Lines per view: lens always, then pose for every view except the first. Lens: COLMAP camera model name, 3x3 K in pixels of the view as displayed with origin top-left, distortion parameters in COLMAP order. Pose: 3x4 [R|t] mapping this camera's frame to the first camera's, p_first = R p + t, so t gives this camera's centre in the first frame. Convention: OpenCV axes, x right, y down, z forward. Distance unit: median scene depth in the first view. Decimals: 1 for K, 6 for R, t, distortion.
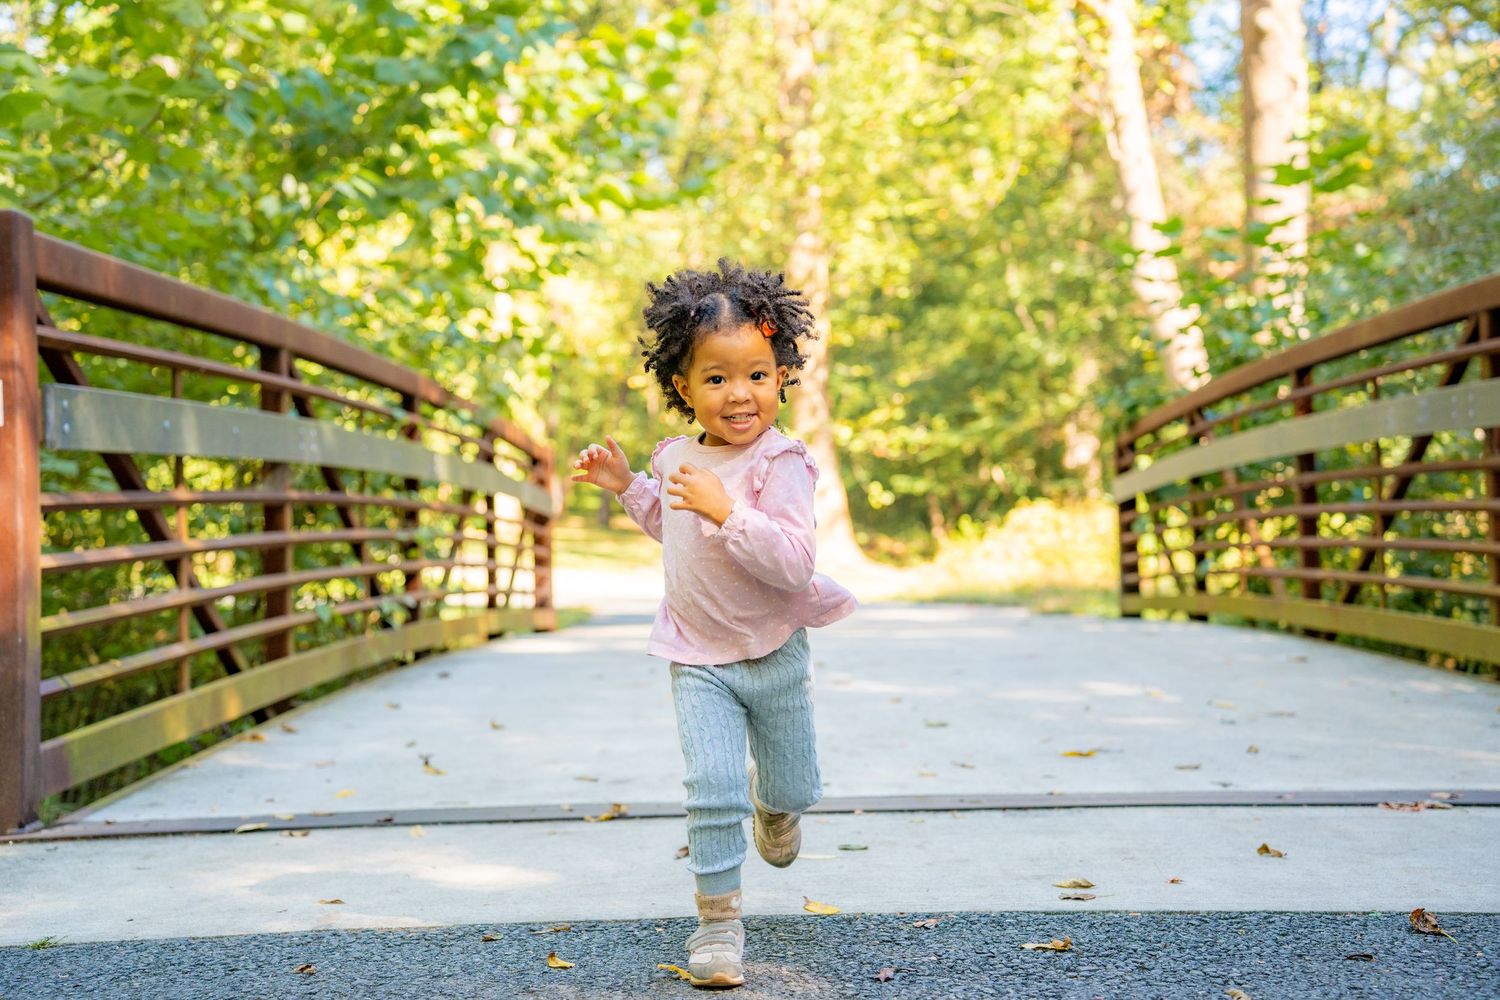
lens RADIAL K [[2081.7, 0, 750.0], [0, 2081.7, 500.0], [0, 0, 1]] dist [0.321393, 0.053566]
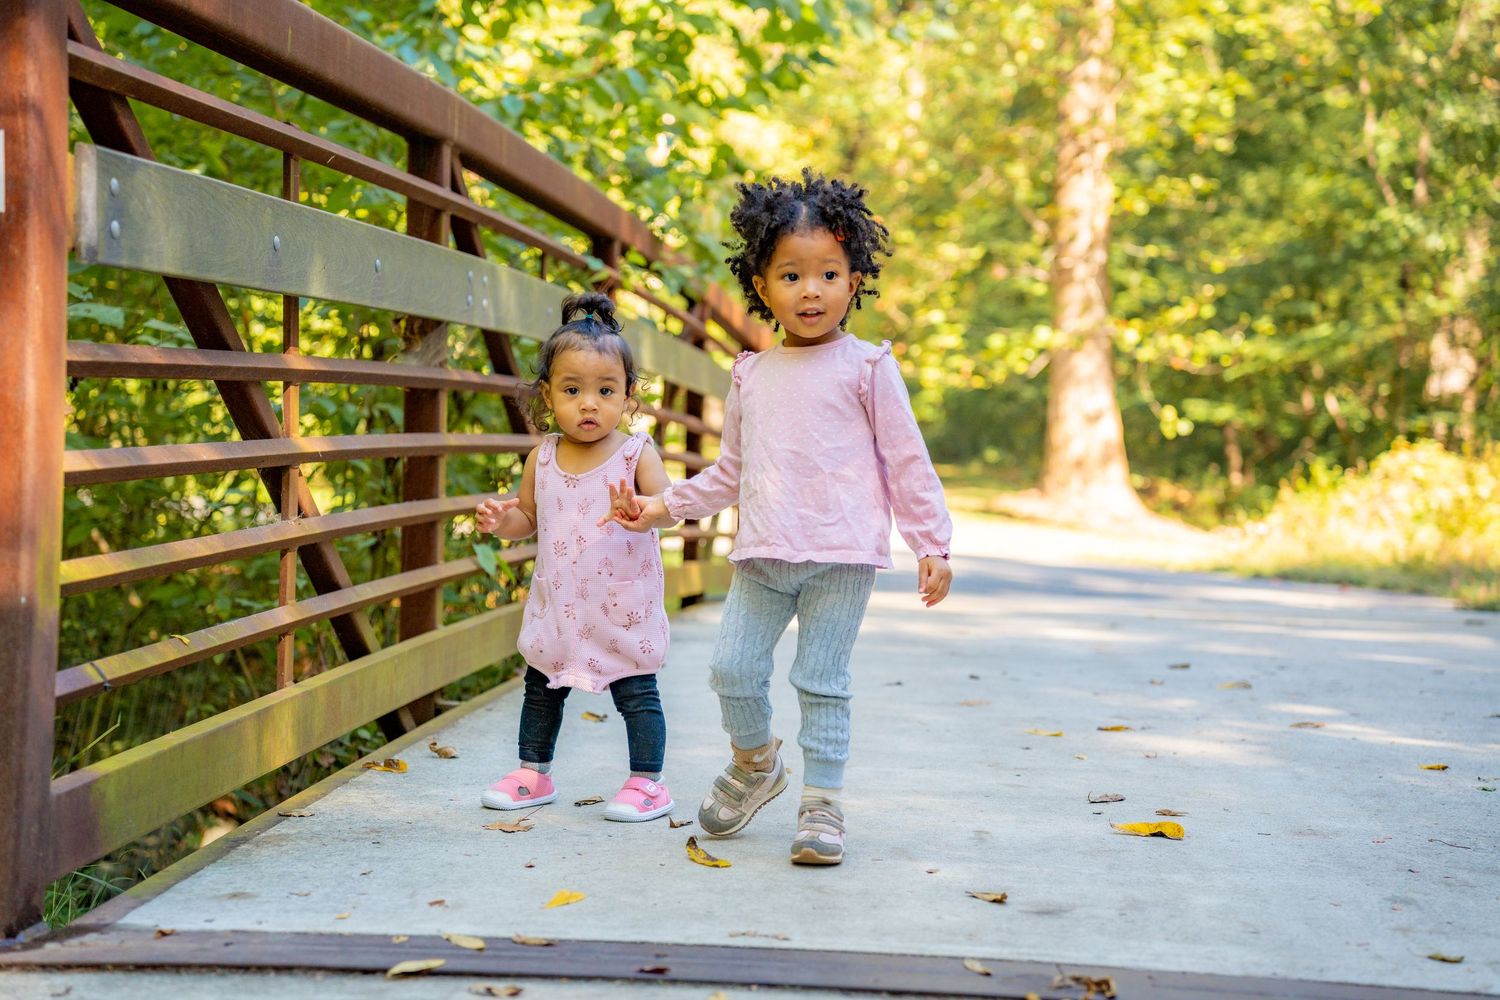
lens RADIAL K [[2682.0, 0, 750.0], [0, 2682.0, 500.0], [0, 0, 1]] dist [0.177084, 2.213521]
pose [[0.996265, 0.049066, -0.071053, -0.069055], [-0.046914, 0.998397, 0.031650, 0.005369], [0.072493, -0.028199, 0.996970, 0.209154]]
